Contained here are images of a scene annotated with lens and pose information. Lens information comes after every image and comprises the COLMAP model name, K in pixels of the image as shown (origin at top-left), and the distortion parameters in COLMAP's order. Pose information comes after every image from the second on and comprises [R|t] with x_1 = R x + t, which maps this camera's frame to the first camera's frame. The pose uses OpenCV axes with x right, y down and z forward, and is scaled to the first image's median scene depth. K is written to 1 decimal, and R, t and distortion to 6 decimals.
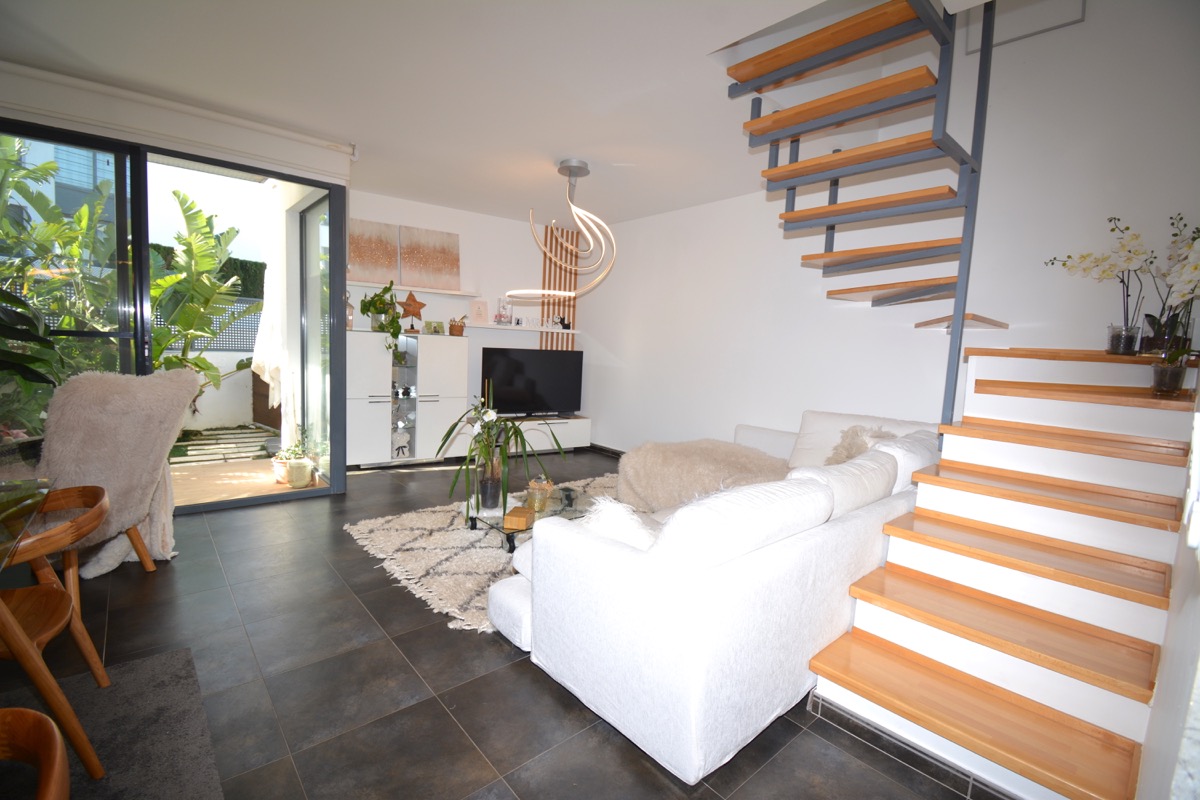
lens RADIAL K [[525.7, 0, 599.2], [0, 525.7, 395.9], [0, 0, 1]] dist [0.014424, -0.019830]
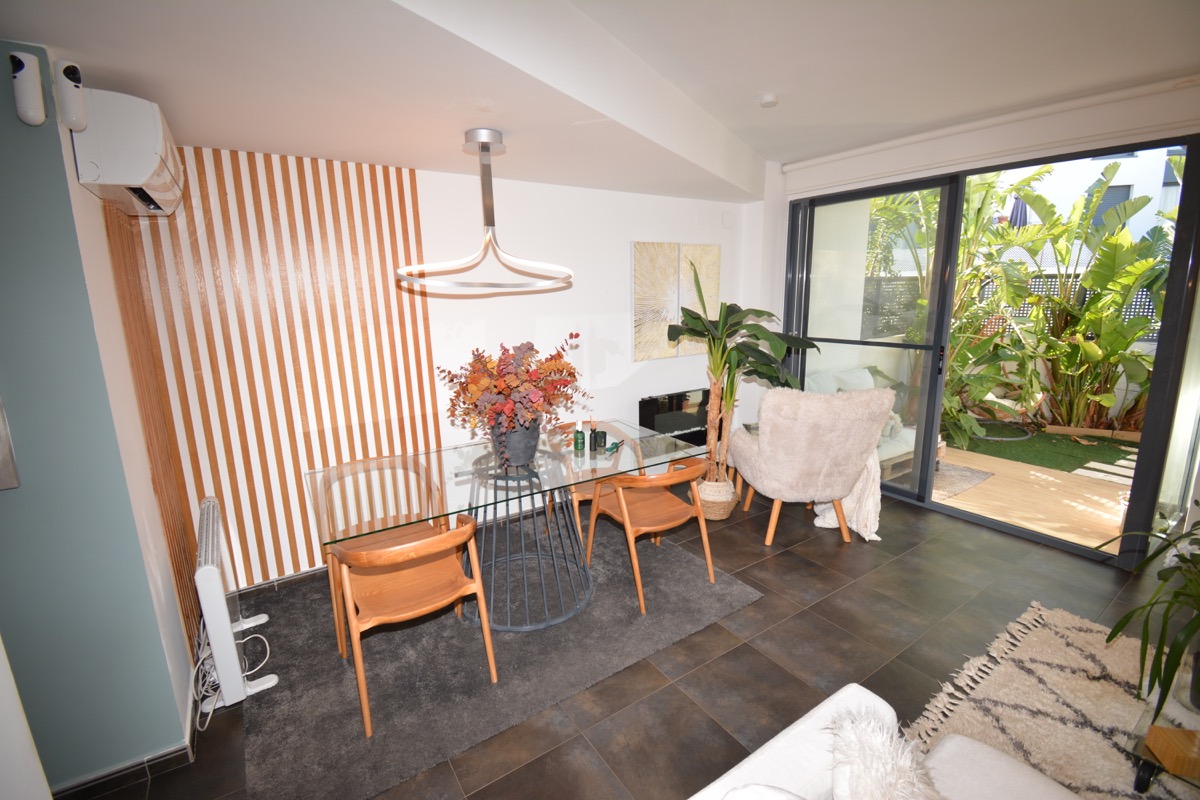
lens RADIAL K [[525.7, 0, 597.6], [0, 525.7, 395.2], [0, 0, 1]] dist [0.014424, -0.019830]
pose [[-0.139434, 0.150942, -0.978660, 0.305280], [-0.079671, 0.983400, 0.163025, -0.124371], [0.987021, 0.100702, -0.125094, 0.382127]]
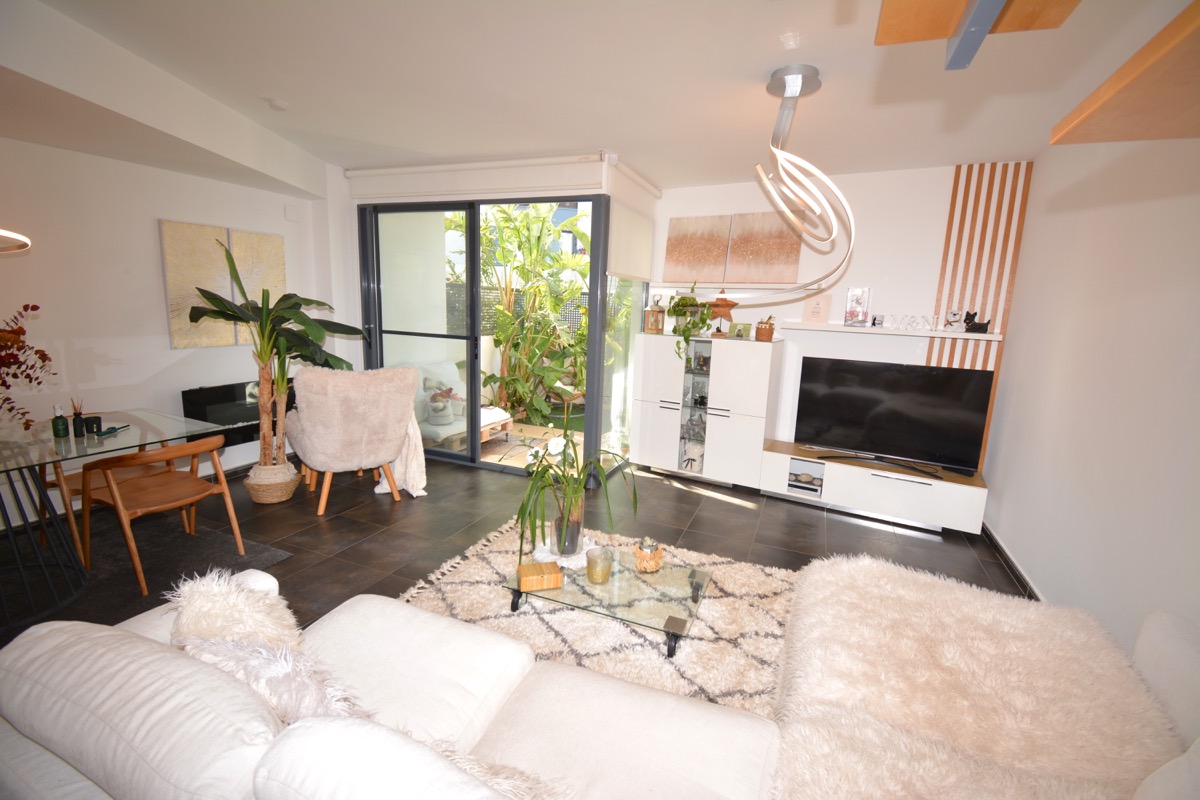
lens RADIAL K [[525.7, 0, 608.6], [0, 525.7, 395.3], [0, 0, 1]] dist [0.014424, -0.019830]
pose [[0.442175, 0.124143, -0.888296, 0.497970], [-0.105161, 0.990720, 0.086110, -0.107815], [0.890742, 0.055339, 0.451127, 0.606762]]
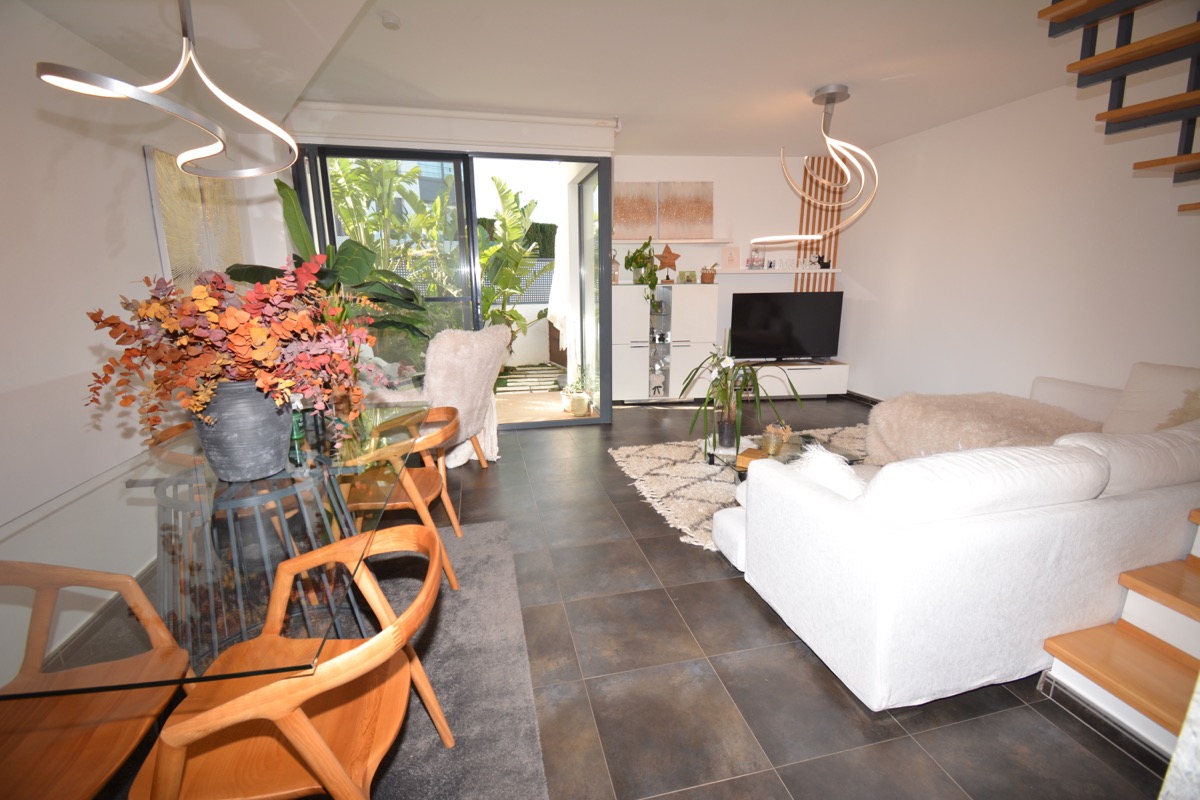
lens RADIAL K [[525.7, 0, 599.0], [0, 525.7, 397.7], [0, 0, 1]] dist [0.014424, -0.019830]
pose [[0.880632, 0.051226, -0.471023, 0.062474], [0.003740, 0.993356, 0.115025, -0.013566], [0.473786, -0.103056, 0.874589, -0.063785]]
